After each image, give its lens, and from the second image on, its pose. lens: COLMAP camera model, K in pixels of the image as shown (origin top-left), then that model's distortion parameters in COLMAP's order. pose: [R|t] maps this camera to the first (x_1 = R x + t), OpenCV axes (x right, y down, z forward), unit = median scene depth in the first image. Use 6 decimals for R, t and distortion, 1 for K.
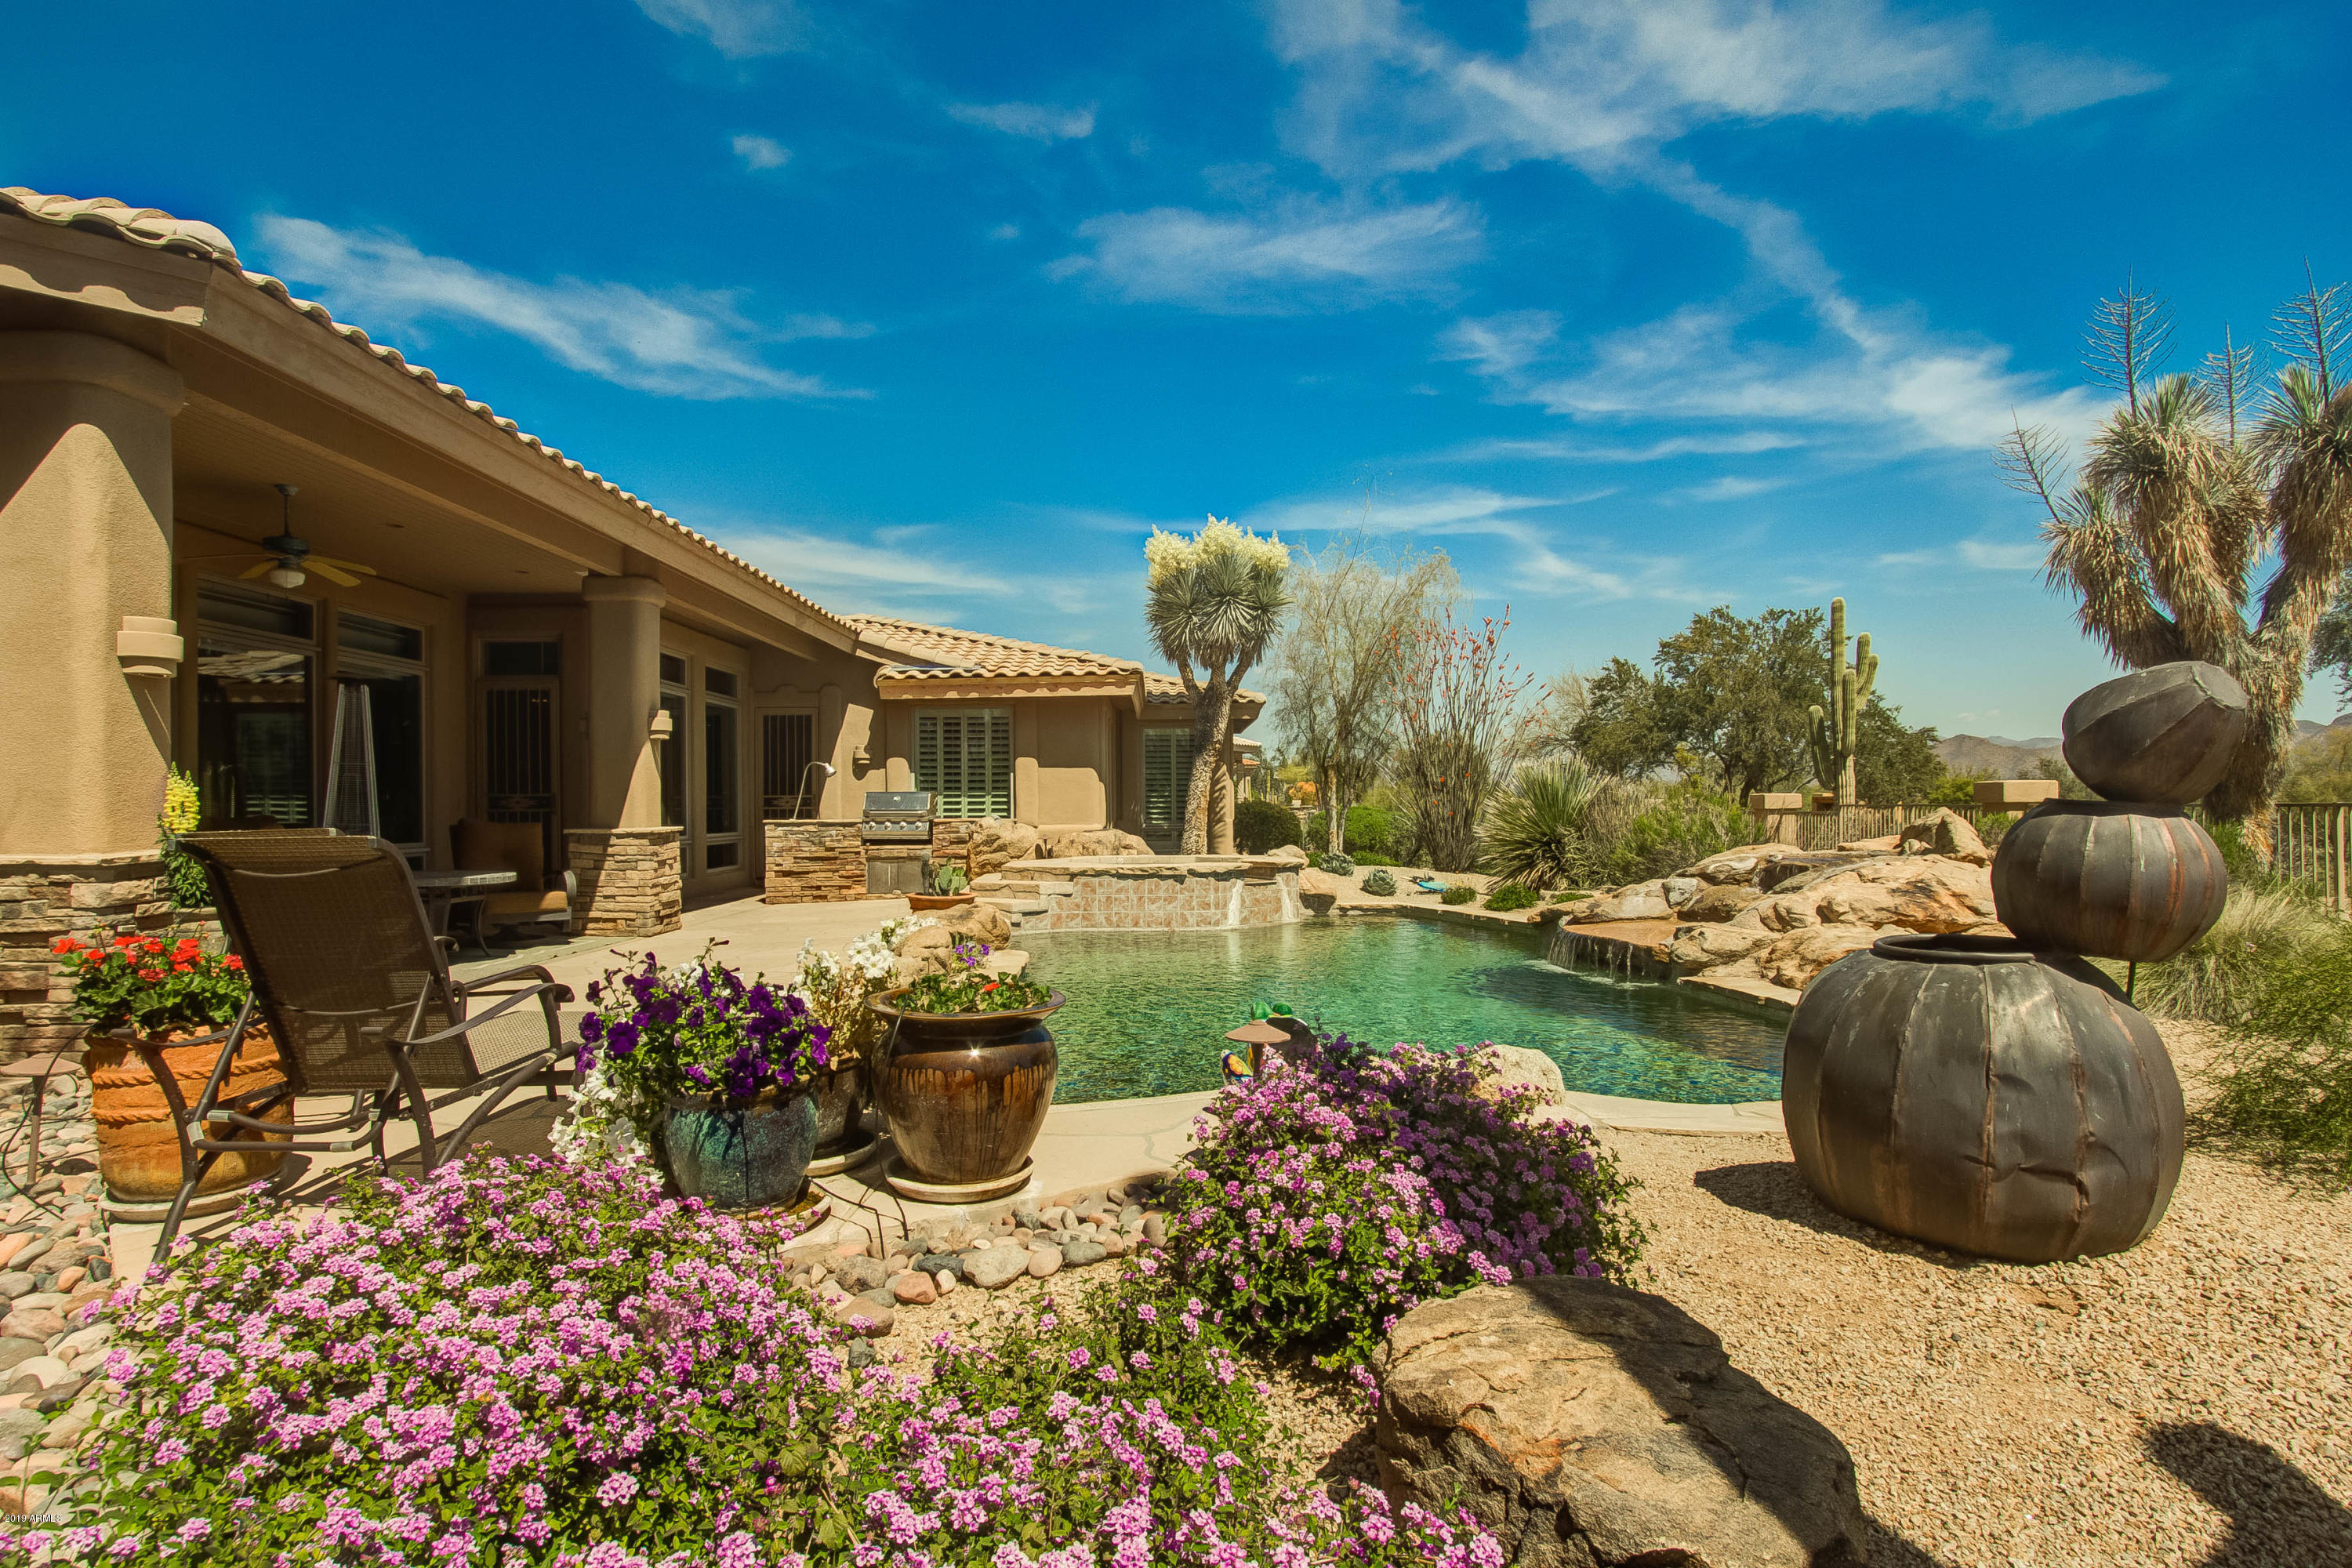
lens RADIAL K [[1262.8, 0, 1176.0], [0, 1262.8, 784.0], [0, 0, 1]] dist [-0.000725, 0.000131]
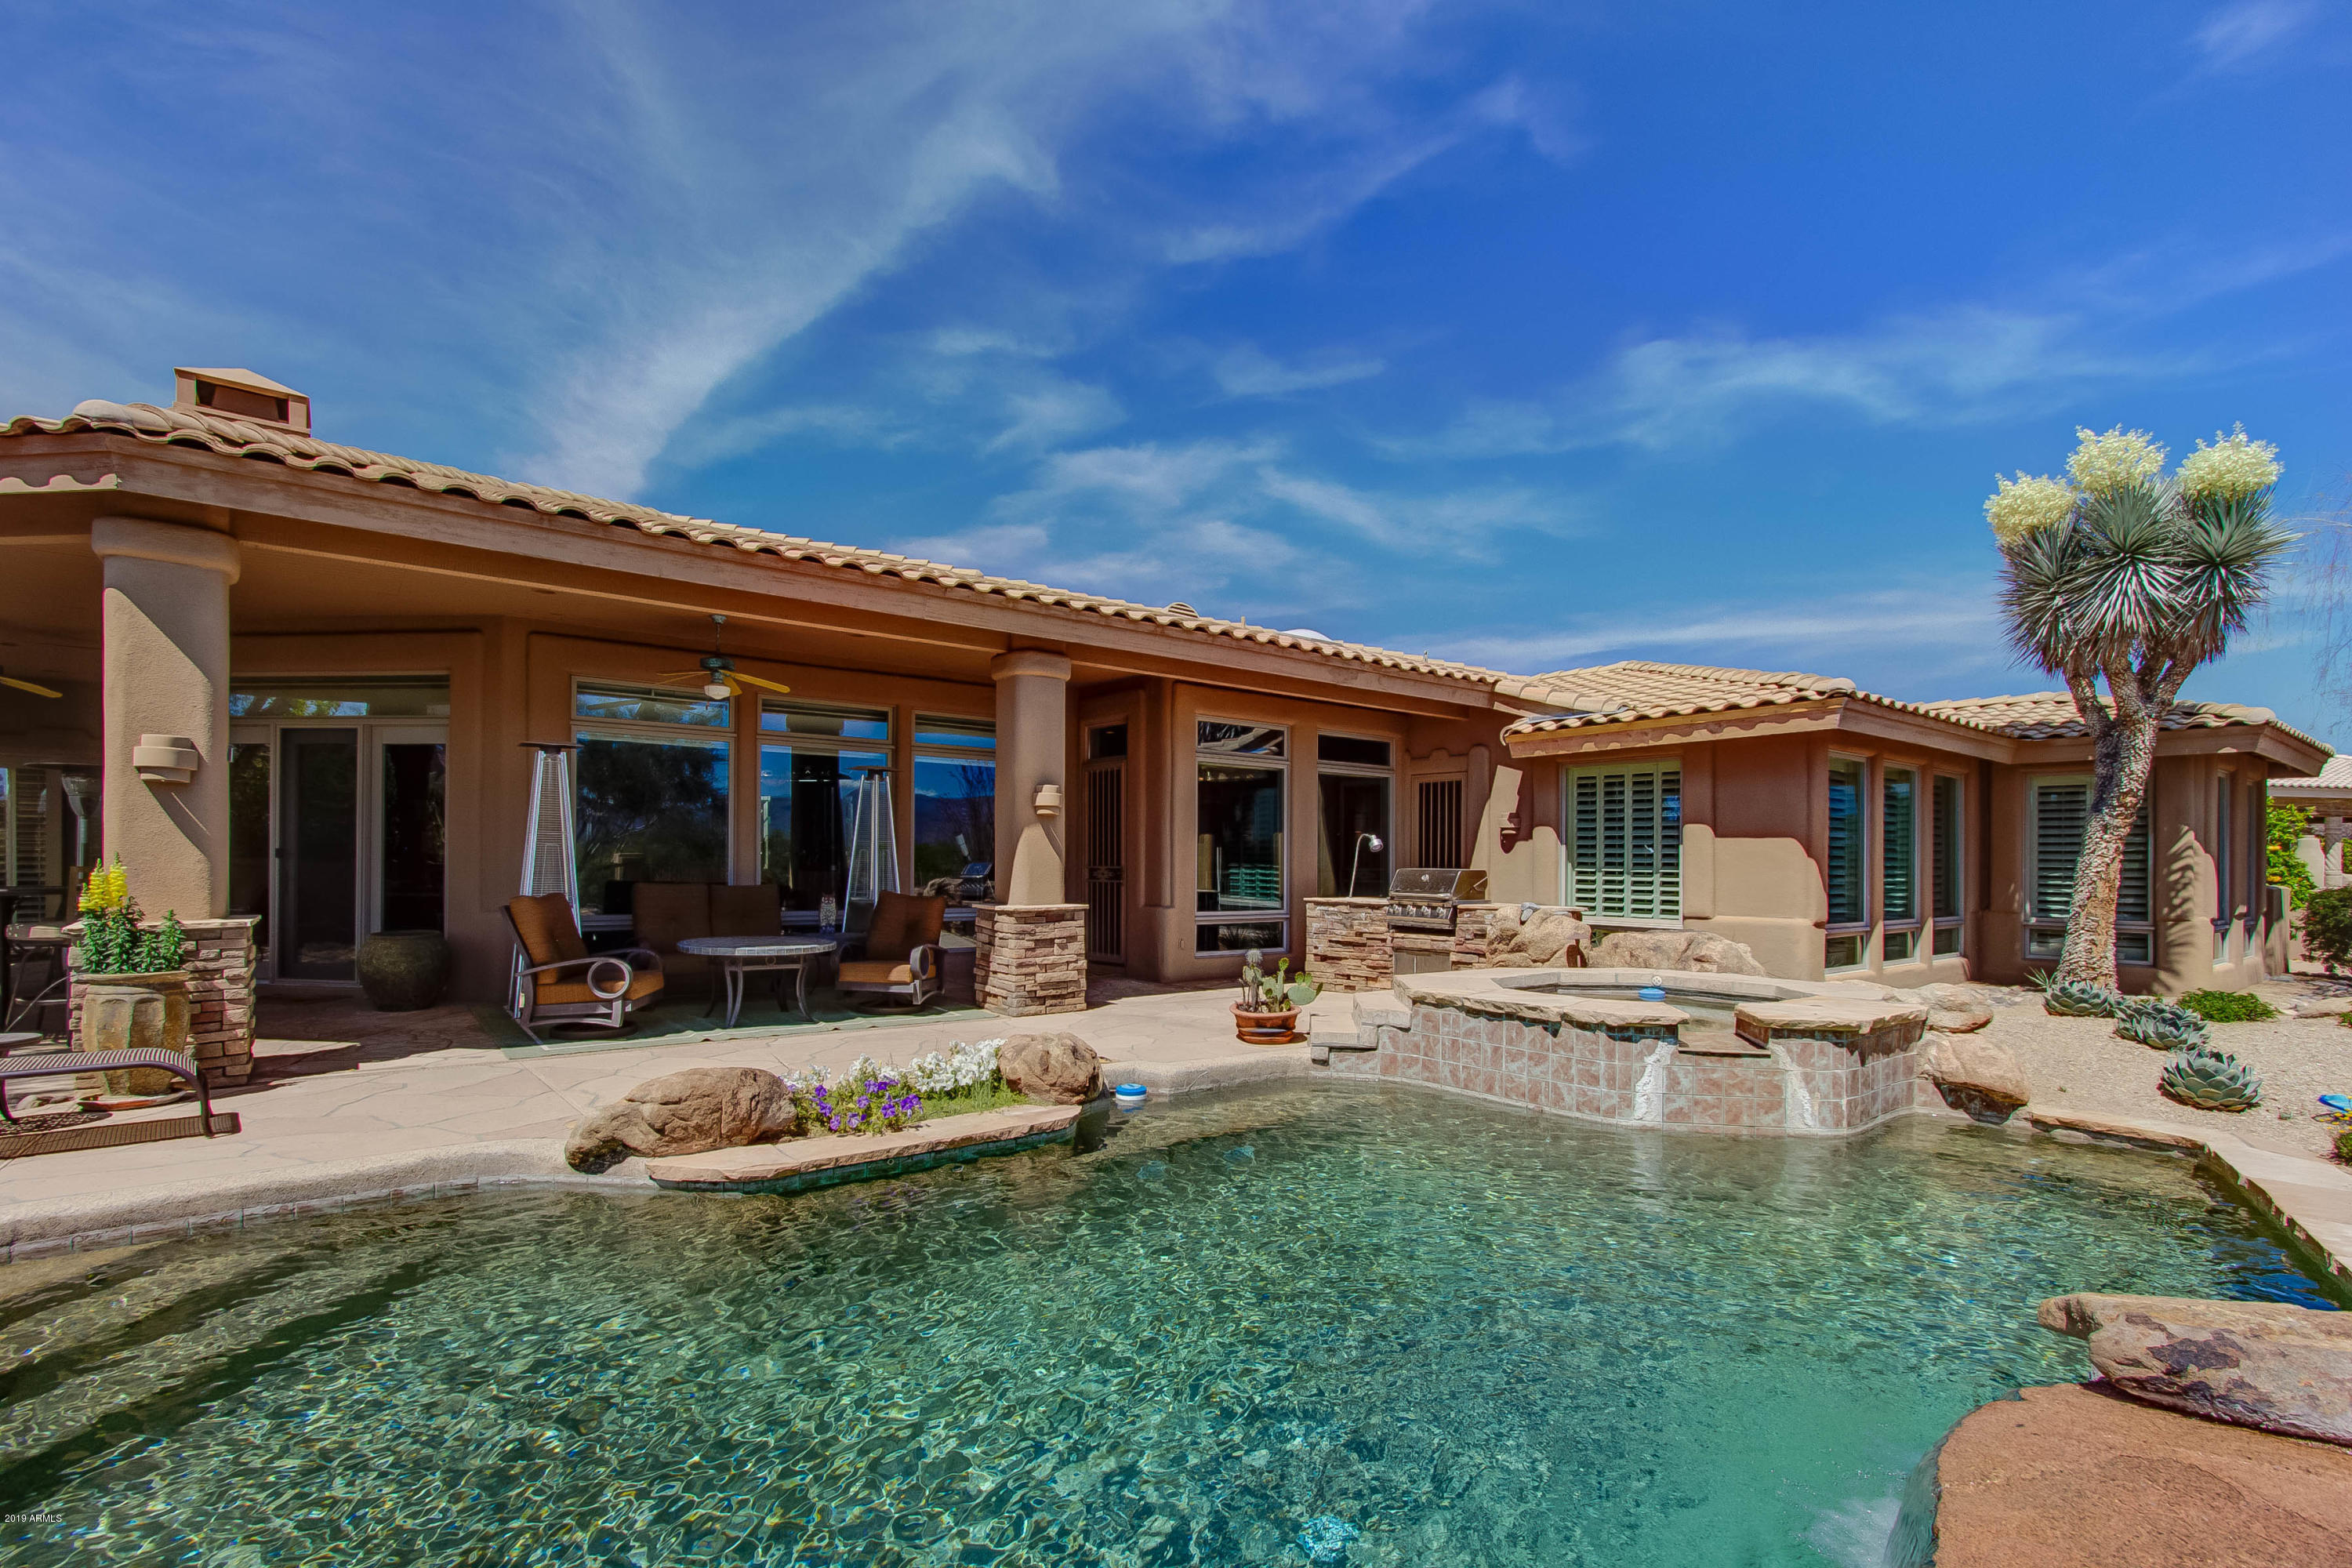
lens RADIAL K [[1095.4, 0, 1177.3], [0, 1095.4, 829.6], [0, 0, 1]] dist [0.000213, -0.000244]
pose [[0.607632, -0.010340, -0.794151, 0.251815], [-0.002408, 0.999887, -0.014861, -0.008974], [0.794215, 0.010942, 0.607538, 0.437545]]
